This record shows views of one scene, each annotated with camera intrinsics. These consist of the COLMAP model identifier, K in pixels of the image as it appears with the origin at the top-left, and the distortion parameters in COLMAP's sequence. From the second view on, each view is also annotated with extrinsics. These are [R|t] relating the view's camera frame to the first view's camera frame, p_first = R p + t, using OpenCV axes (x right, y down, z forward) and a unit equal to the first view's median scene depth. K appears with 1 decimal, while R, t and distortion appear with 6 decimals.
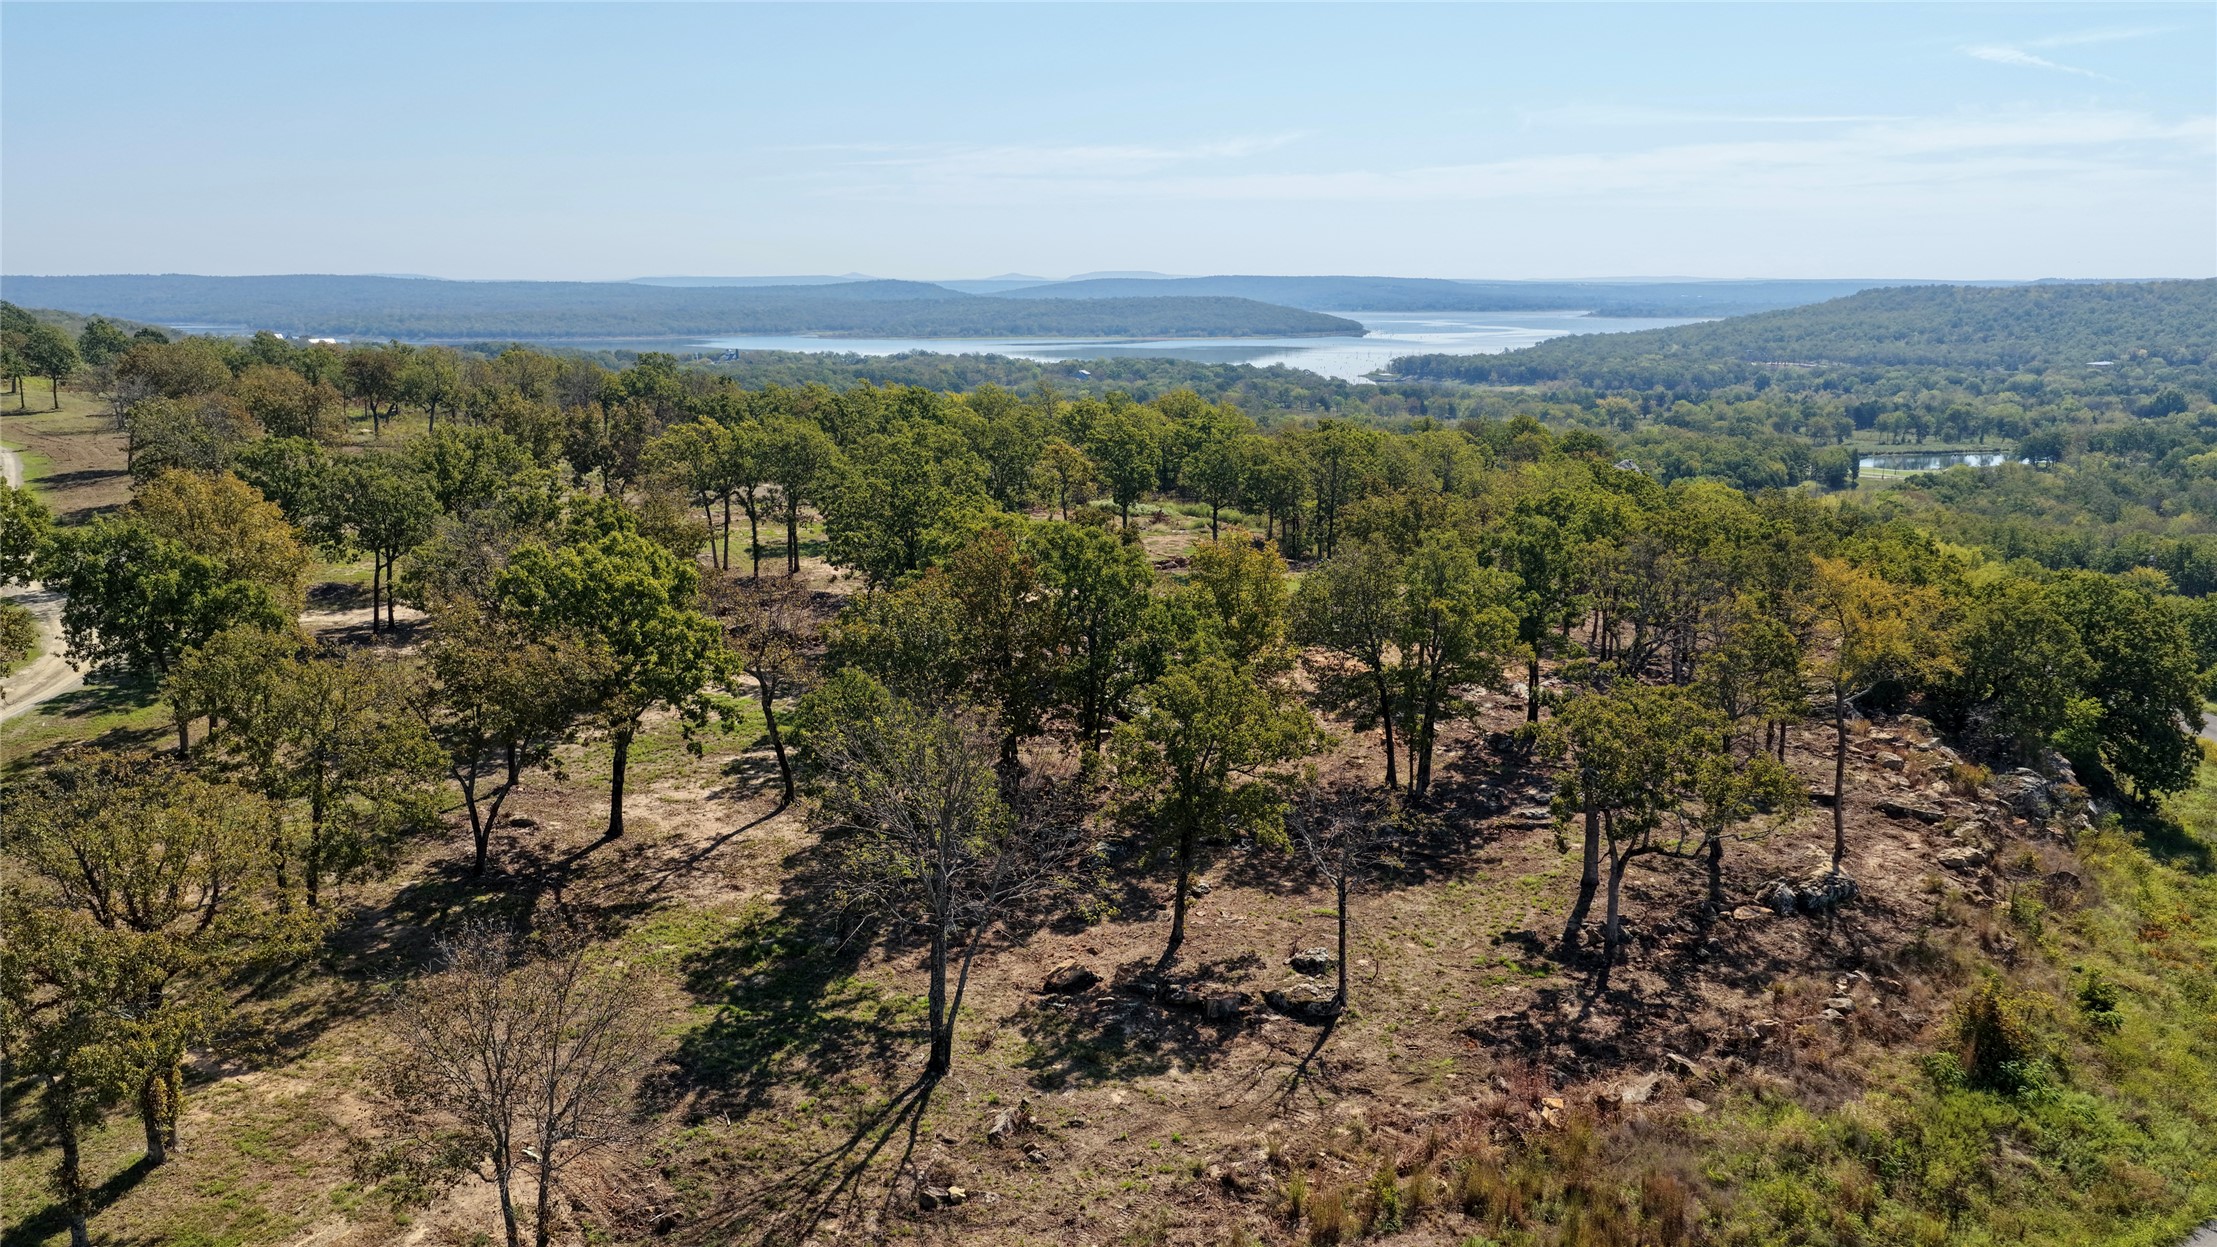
lens RADIAL K [[1856.1, 0, 1112.3], [0, 1856.1, 624.7], [0, 0, 1]] dist [-0.015677, 0.024734]
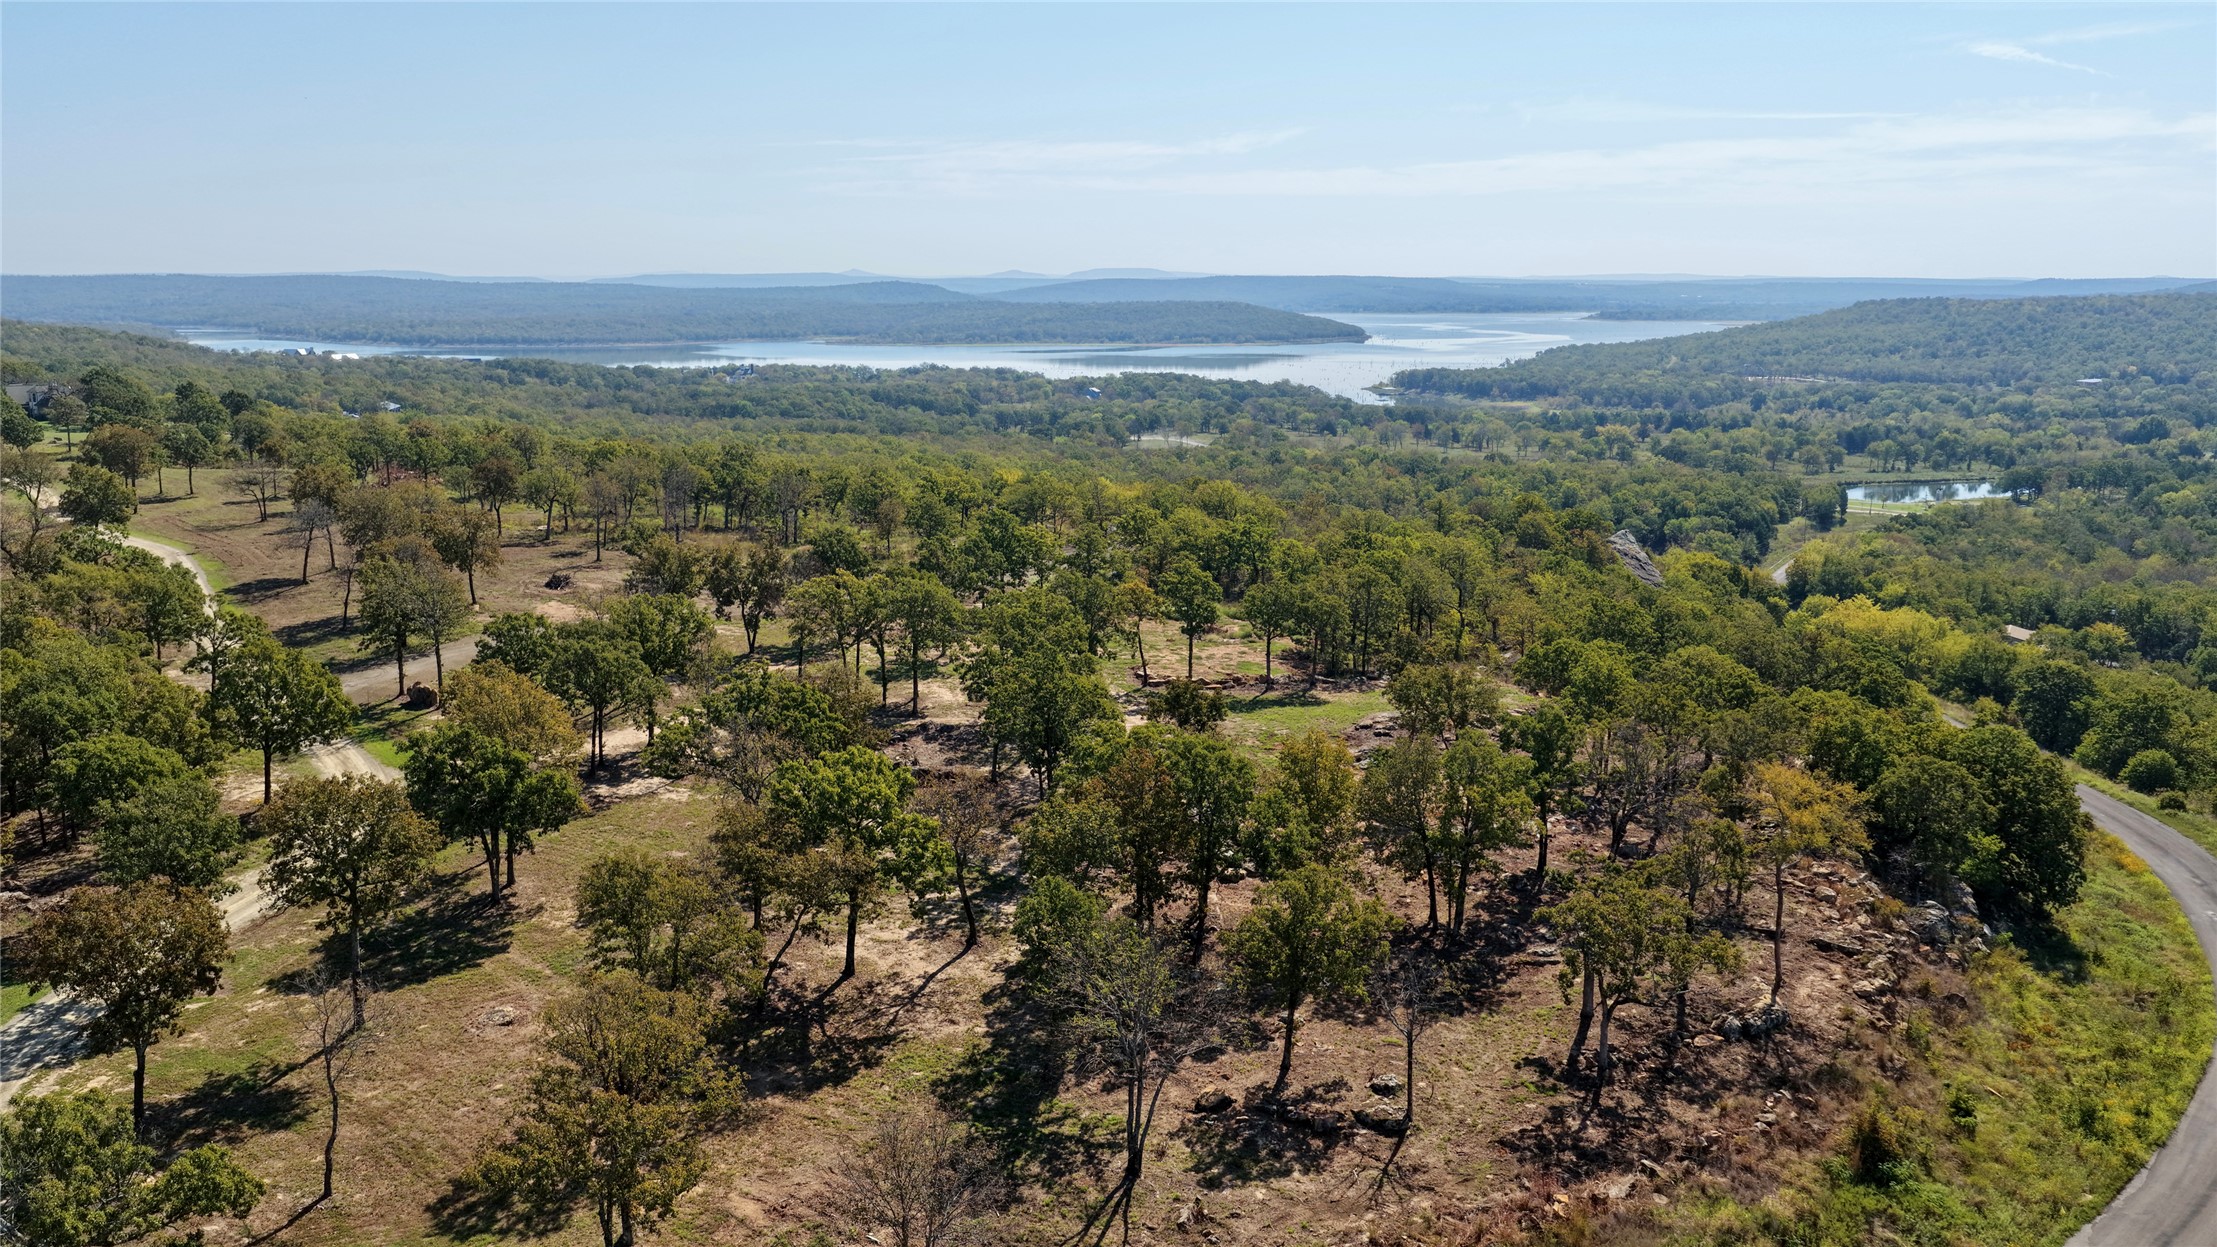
lens RADIAL K [[1856.1, 0, 1112.9], [0, 1856.1, 629.6], [0, 0, 1]] dist [-0.015677, 0.024734]
pose [[0.999999, 0.000877, 0.000566, -0.075179], [-0.000880, 0.999987, 0.004976, -0.128146], [-0.000562, -0.004976, 0.999987, -0.294655]]
